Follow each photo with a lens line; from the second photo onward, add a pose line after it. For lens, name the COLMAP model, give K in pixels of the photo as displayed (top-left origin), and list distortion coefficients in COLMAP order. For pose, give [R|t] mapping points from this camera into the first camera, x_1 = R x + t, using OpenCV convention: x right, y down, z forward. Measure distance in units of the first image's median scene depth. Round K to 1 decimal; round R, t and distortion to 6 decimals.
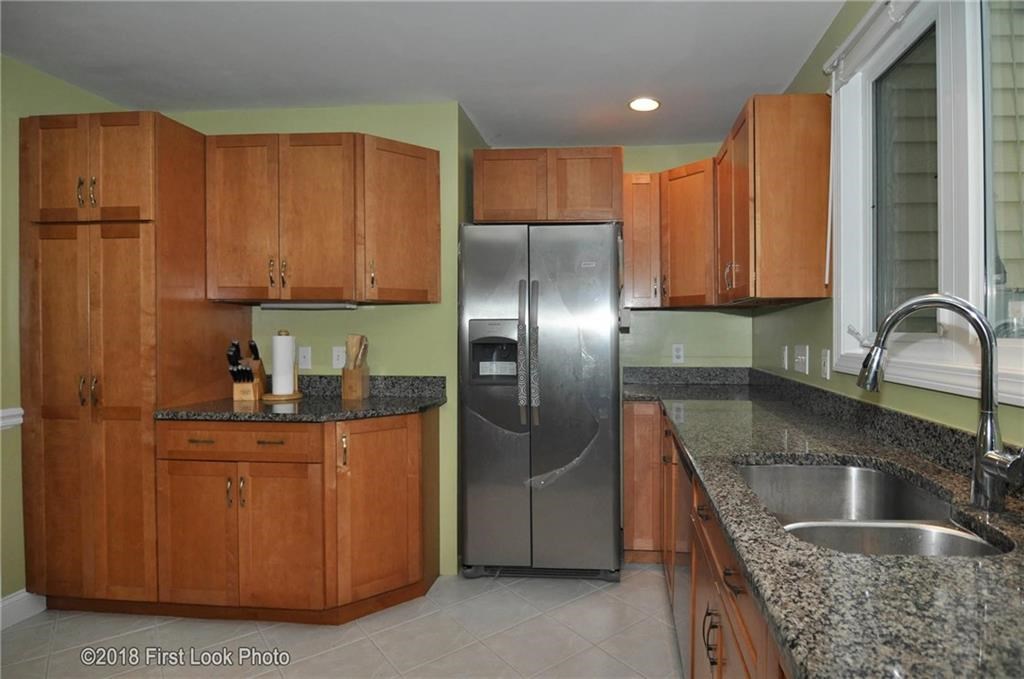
lens RADIAL K [[554.2, 0, 512.0], [0, 554.2, 339.5], [0, 0, 1]] dist [-0.021322, -0.000072]
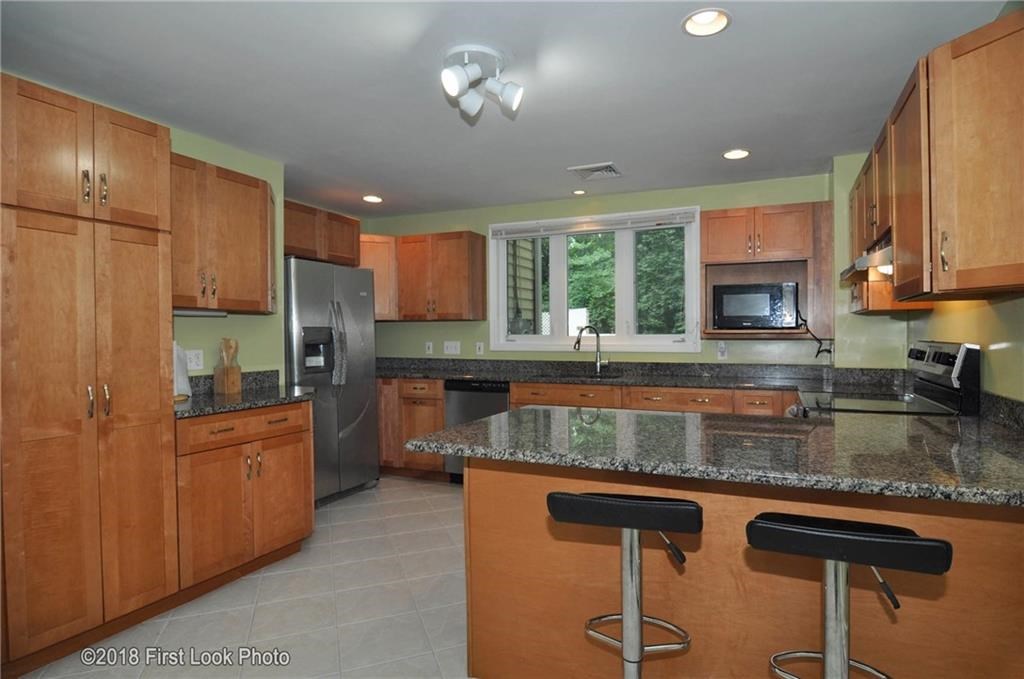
lens RADIAL K [[554.2, 0, 512.0], [0, 554.2, 339.5], [0, 0, 1]] dist [-0.021322, -0.000072]
pose [[0.373738, -0.012102, 0.927456, -1.384660], [0.017238, 0.999833, 0.006100, -0.004409], [-0.927374, 0.013707, 0.373884, -0.004316]]
